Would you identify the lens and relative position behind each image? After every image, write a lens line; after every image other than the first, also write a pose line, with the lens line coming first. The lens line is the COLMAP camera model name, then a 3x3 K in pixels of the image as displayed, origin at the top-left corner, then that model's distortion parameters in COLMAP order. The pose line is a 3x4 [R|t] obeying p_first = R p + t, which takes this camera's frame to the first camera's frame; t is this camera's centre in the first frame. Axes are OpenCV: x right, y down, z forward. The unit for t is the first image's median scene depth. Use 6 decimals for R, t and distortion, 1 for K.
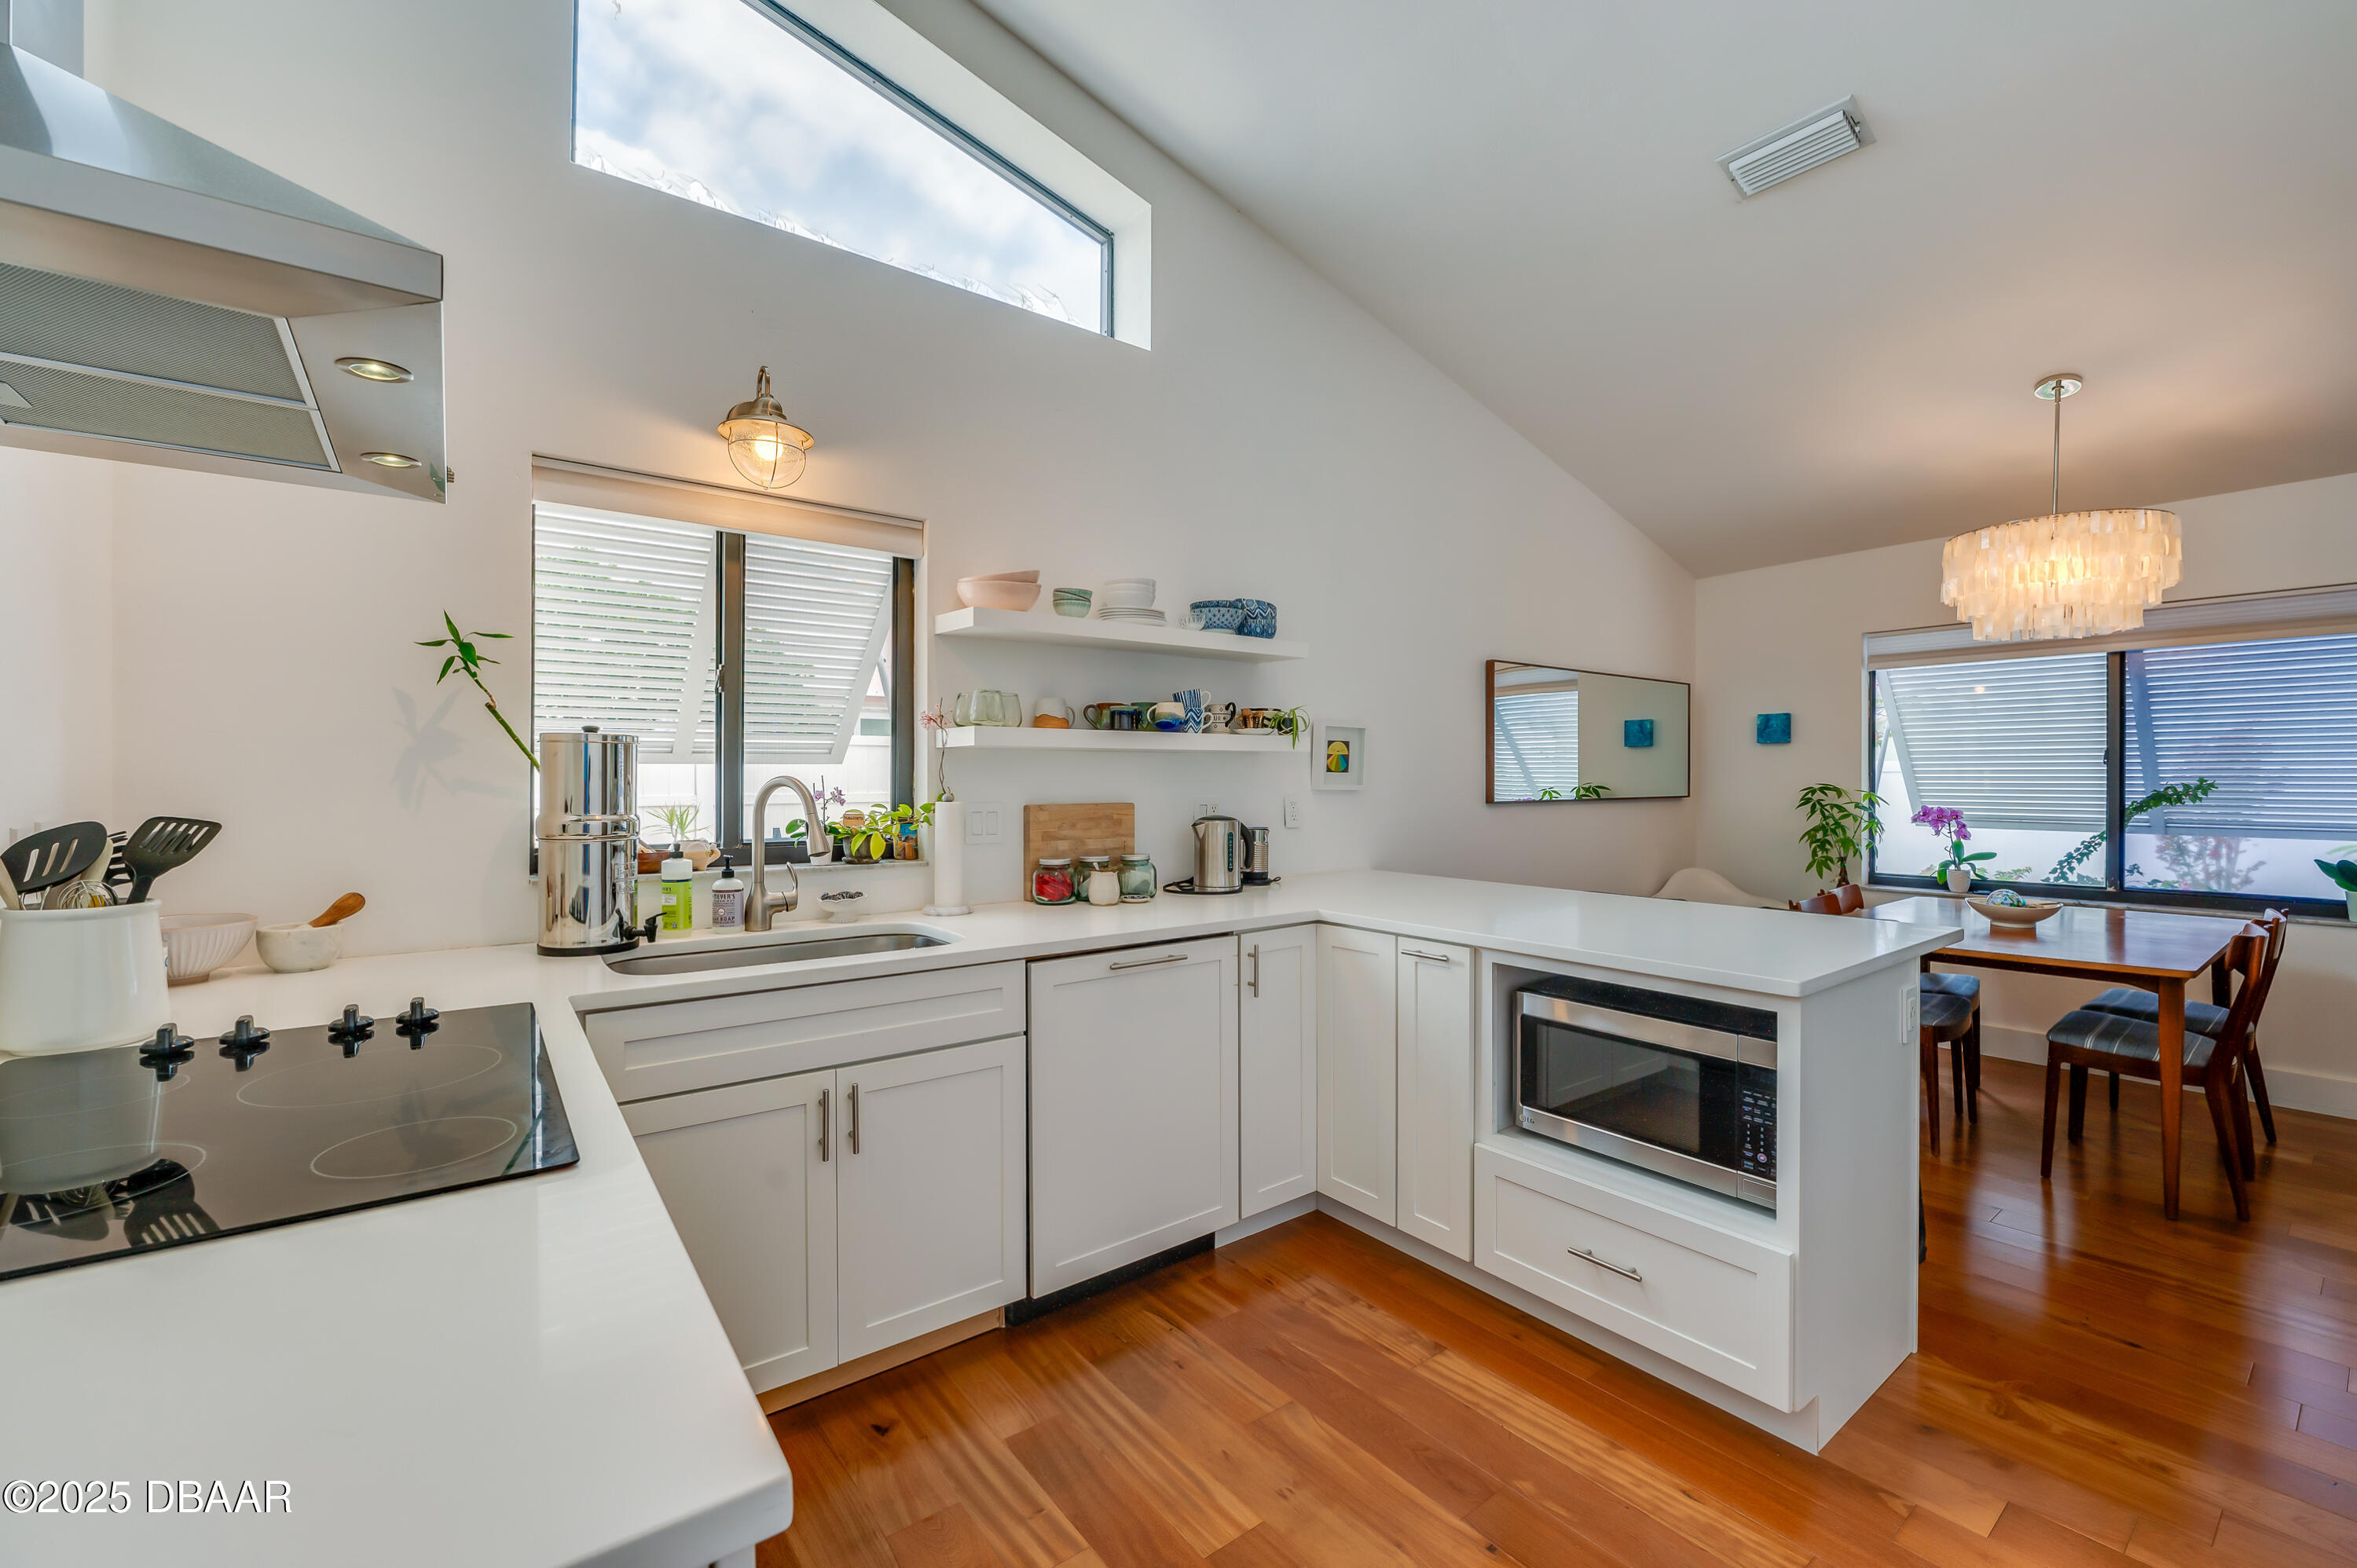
lens RADIAL K [[954.2, 0, 1173.8], [0, 954.2, 770.6], [0, 0, 1]] dist [-0.016330, -0.000168]
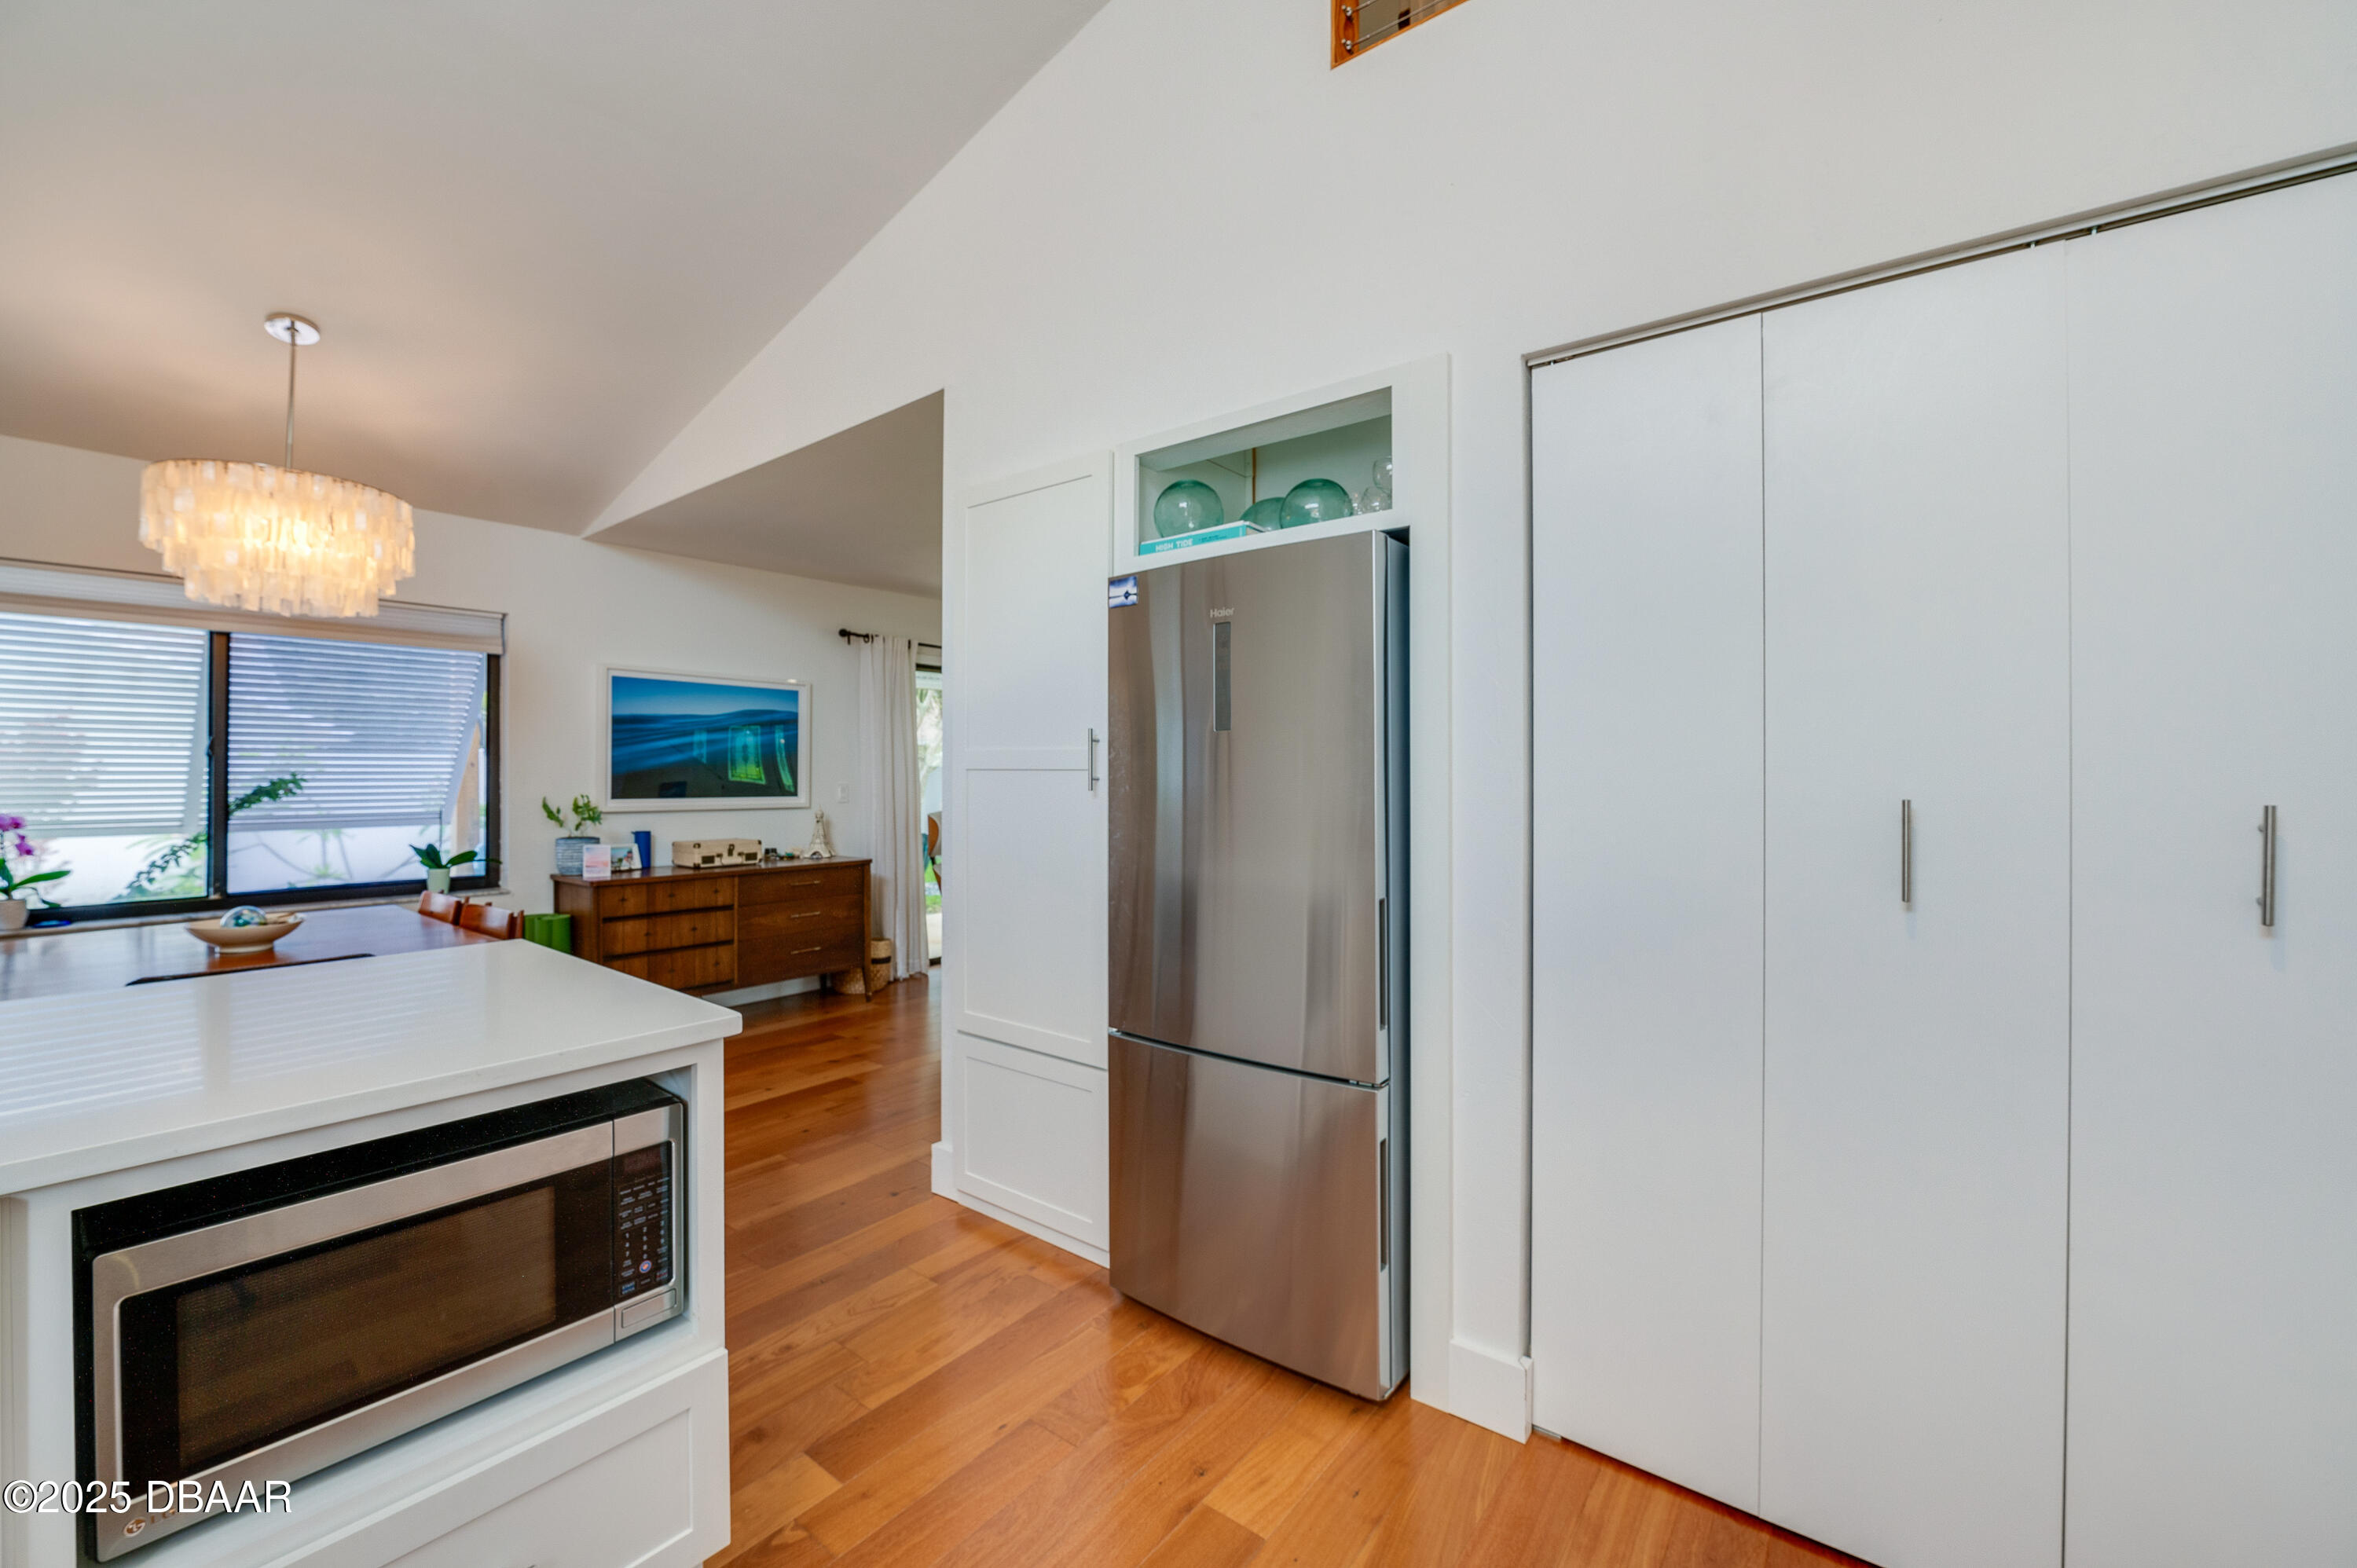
lens RADIAL K [[954.2, 0, 1173.8], [0, 954.2, 770.6], [0, 0, 1]] dist [-0.016330, -0.000168]
pose [[-0.250685, 0.000102, 0.968069, -0.112292], [-0.003887, 0.999992, -0.001112, 0.004090], [-0.968061, -0.004042, -0.250682, 0.390854]]
